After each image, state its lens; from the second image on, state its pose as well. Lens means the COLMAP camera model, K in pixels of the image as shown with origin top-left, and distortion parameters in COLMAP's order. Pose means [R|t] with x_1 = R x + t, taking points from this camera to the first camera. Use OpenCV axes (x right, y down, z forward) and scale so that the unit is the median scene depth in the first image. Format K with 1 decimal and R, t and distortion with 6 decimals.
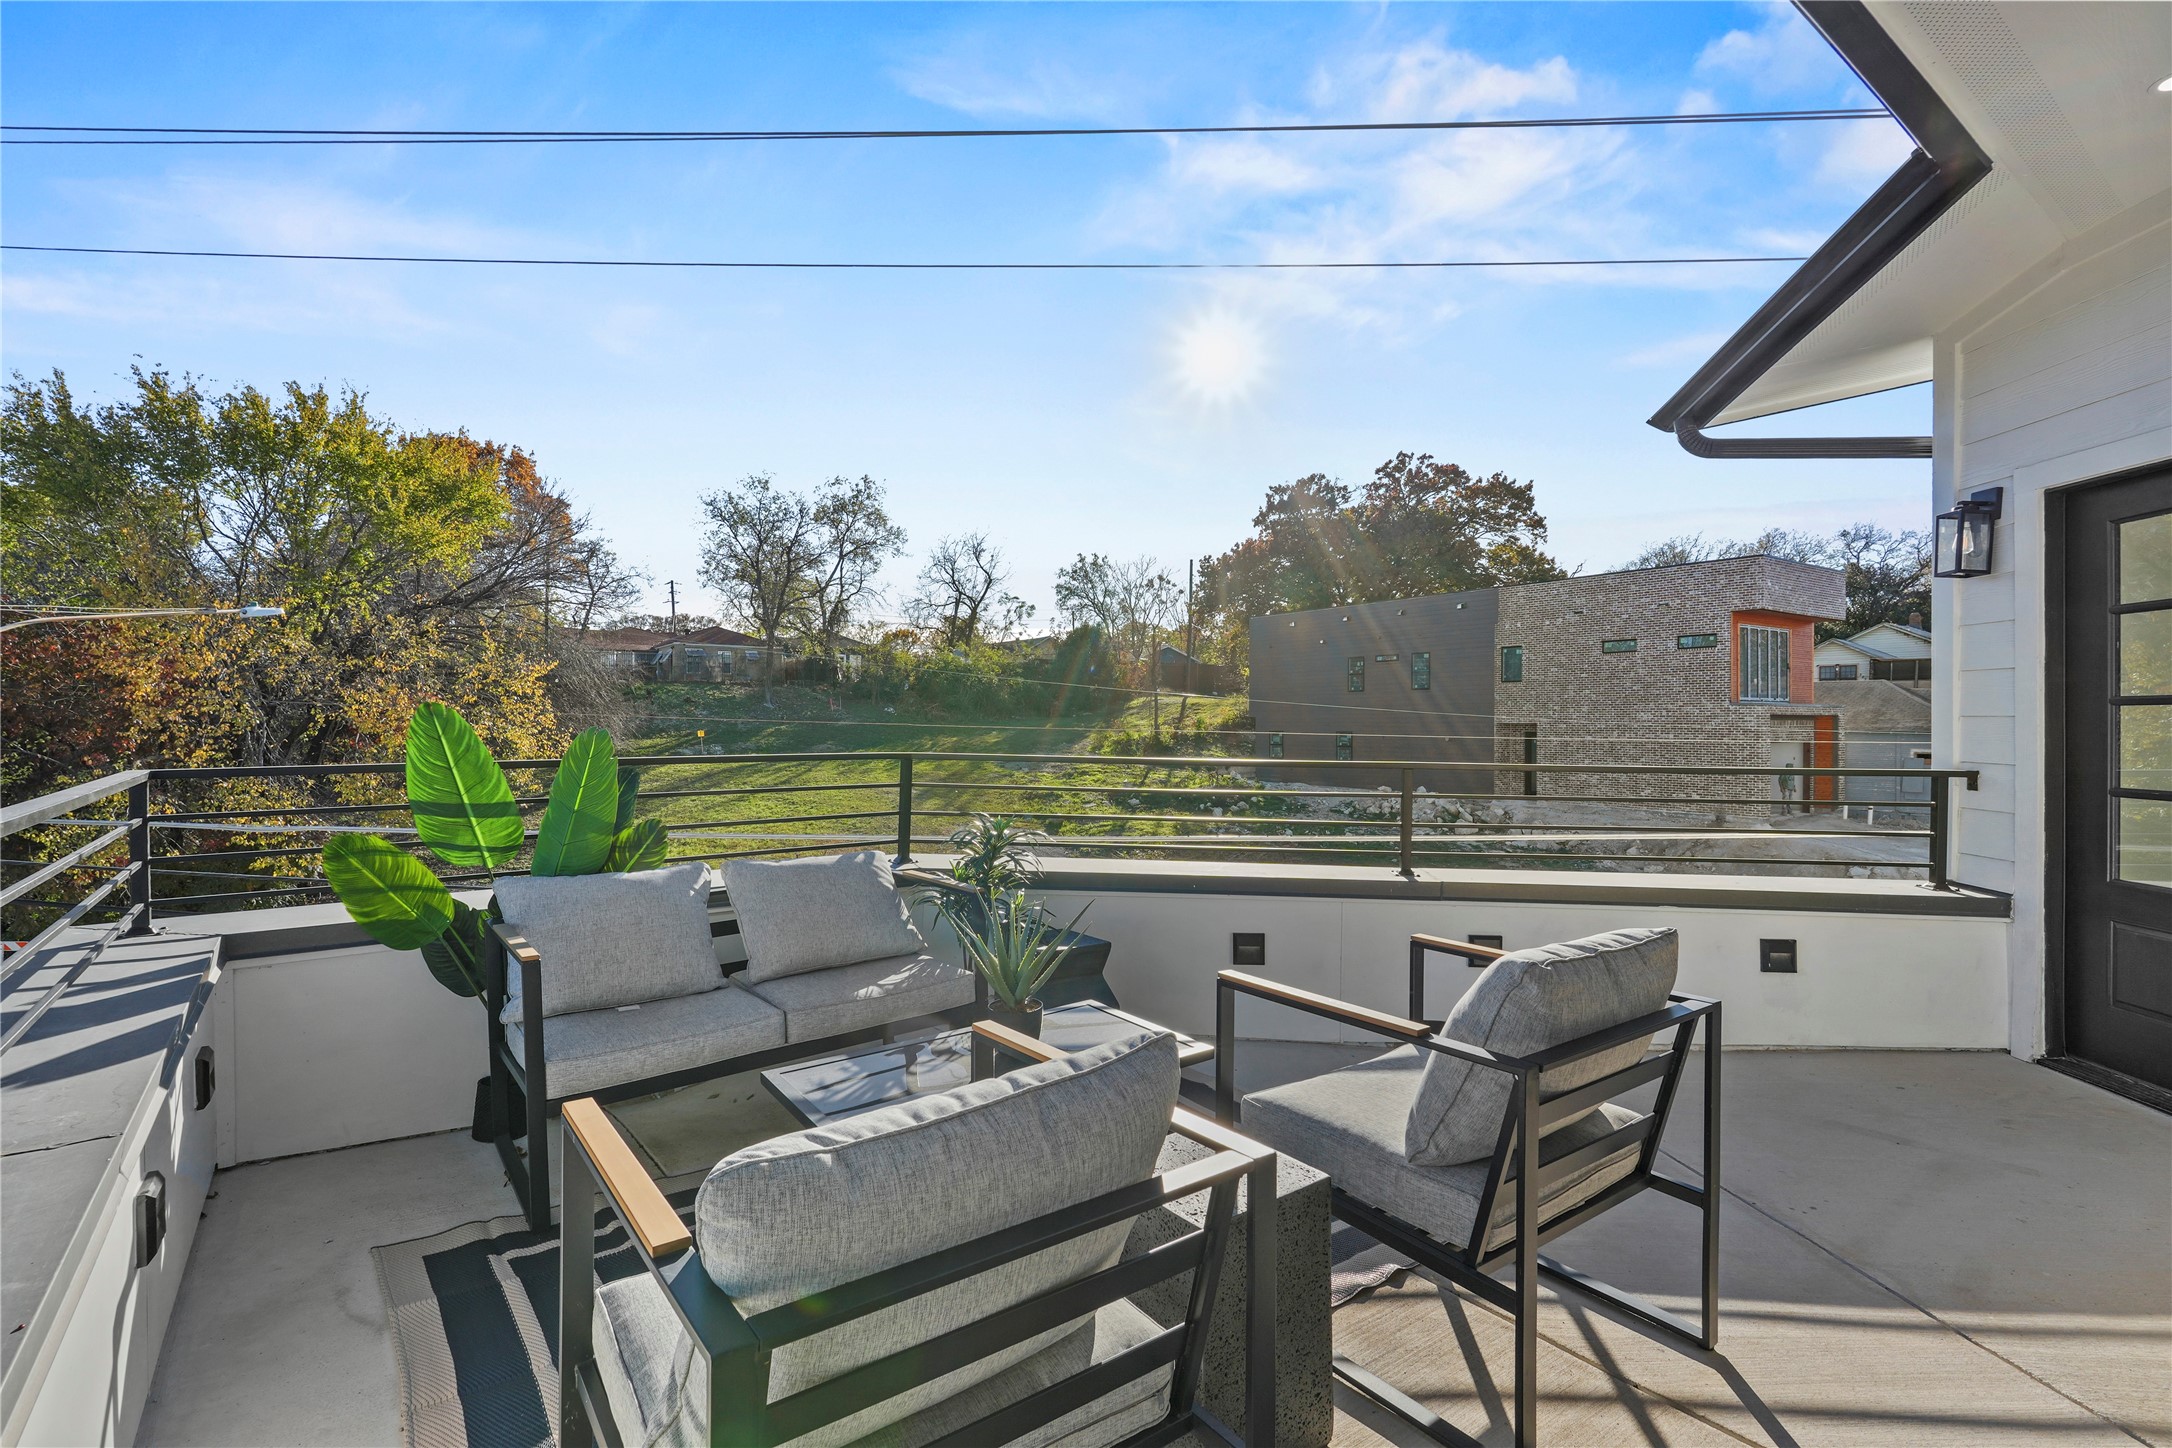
lens RADIAL K [[1008.9, 0, 1081.7], [0, 1008.9, 732.1], [0, 0, 1]] dist [-0.001801, -0.001327]
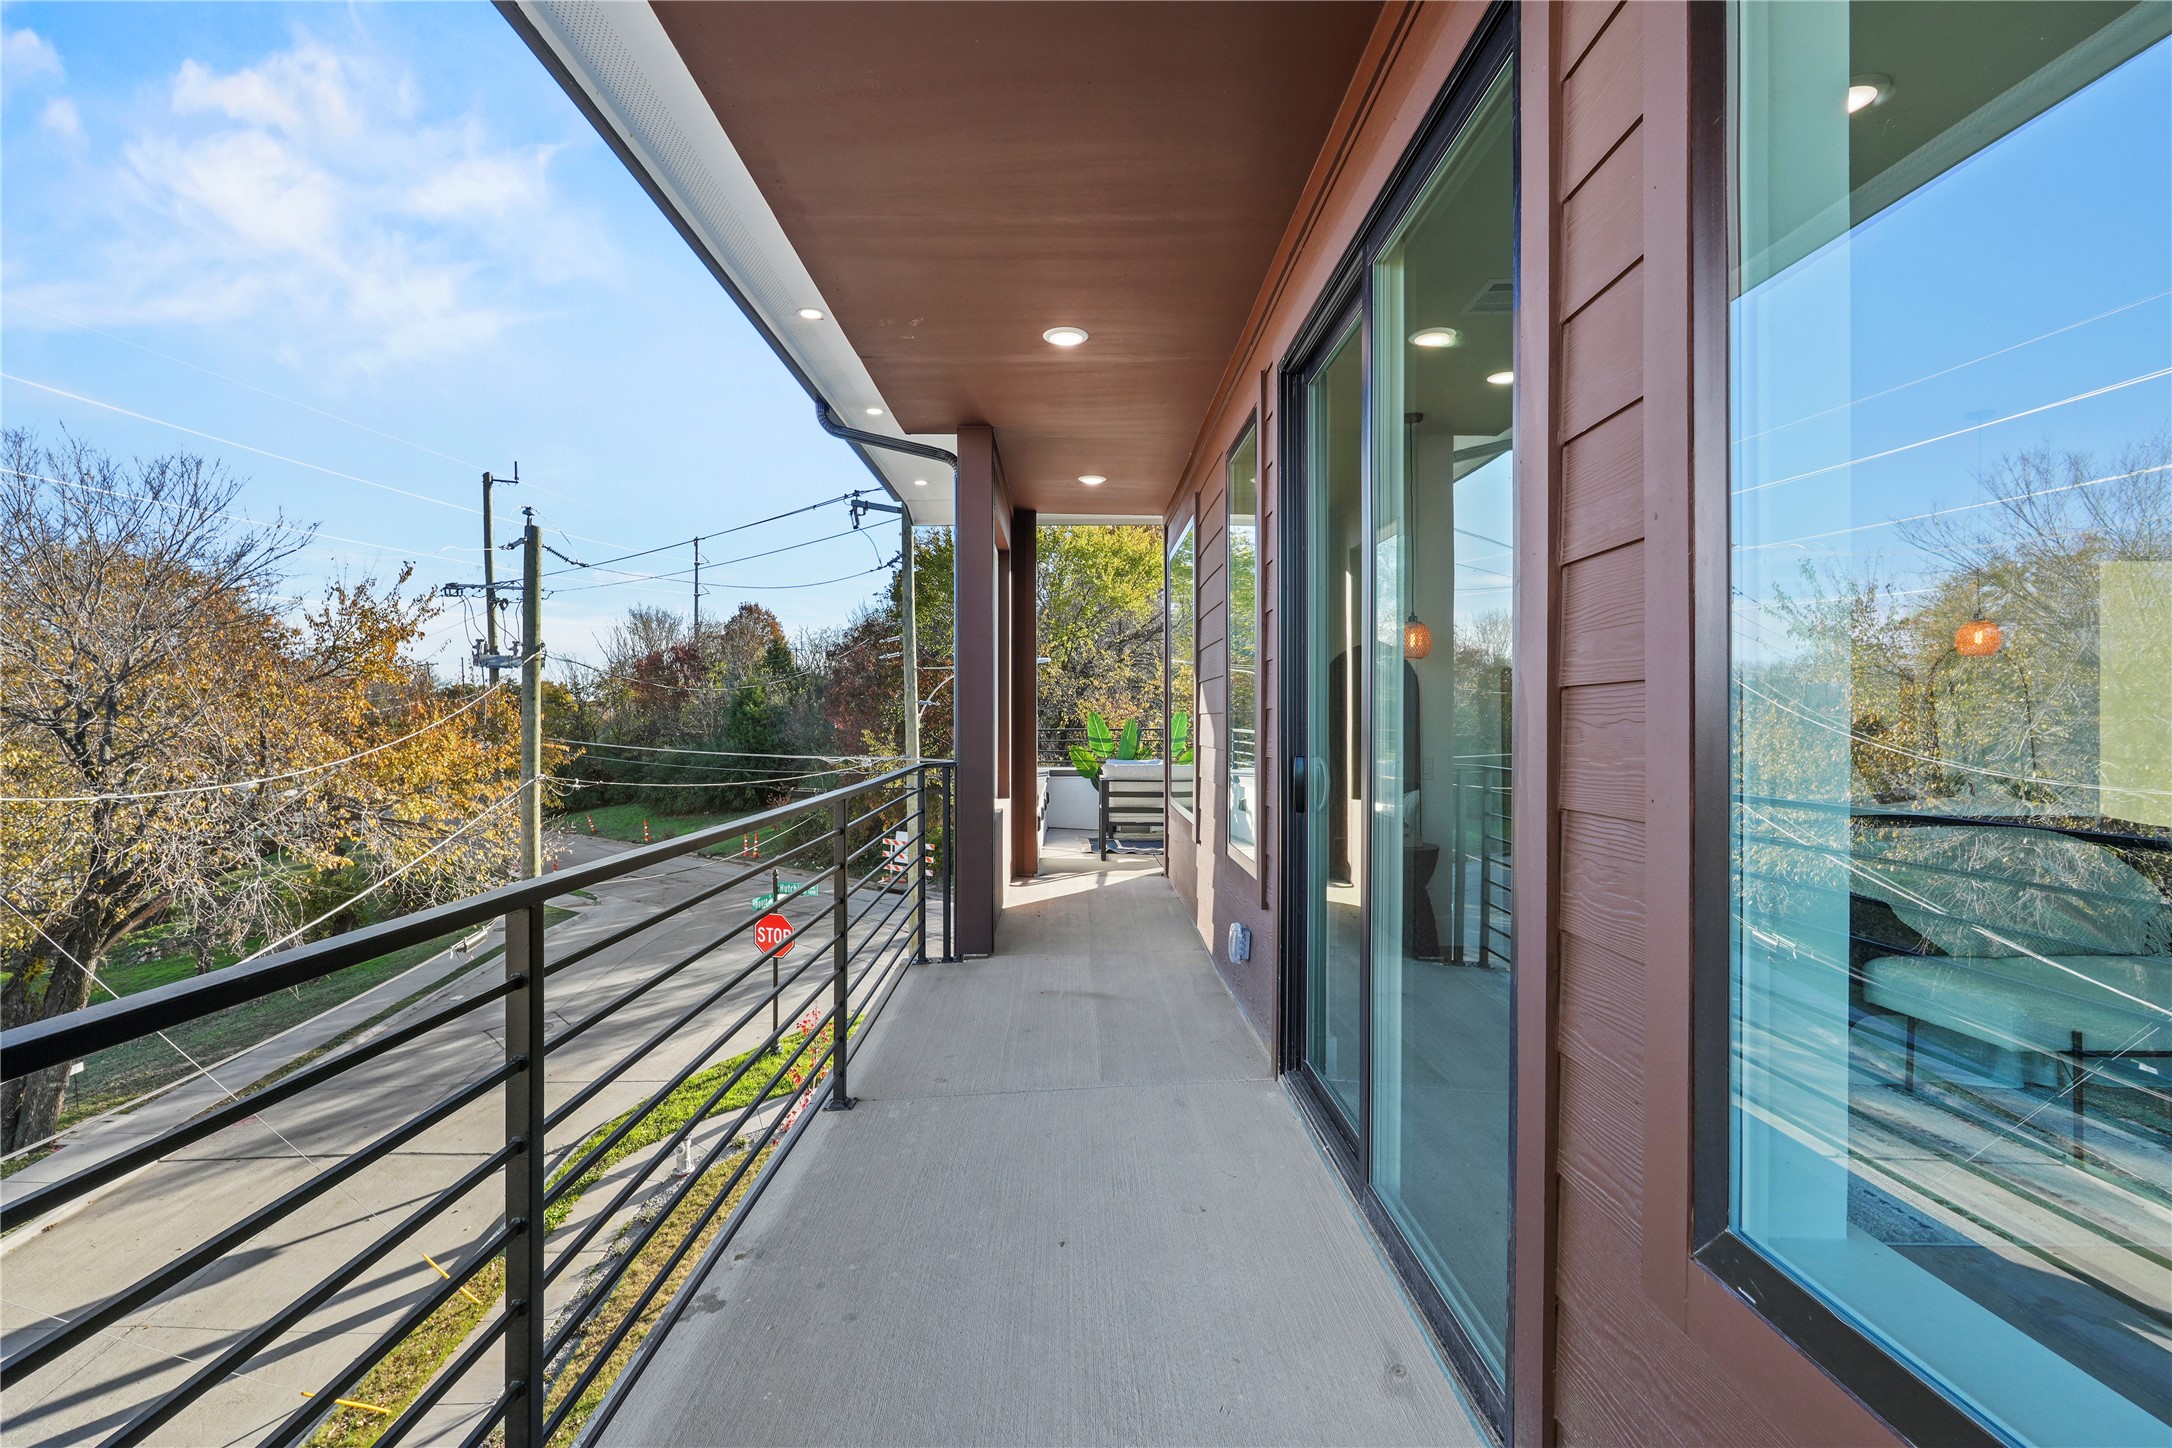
lens RADIAL K [[1008.9, 0, 1077.2], [0, 1008.9, 728.9], [0, 0, 1]] dist [-0.001801, -0.001327]
pose [[0.805567, 0.005355, -0.592481, 0.185682], [-0.007073, 0.999975, -0.000578, 0.004873], [0.592462, 0.004657, 0.805585, -0.250276]]
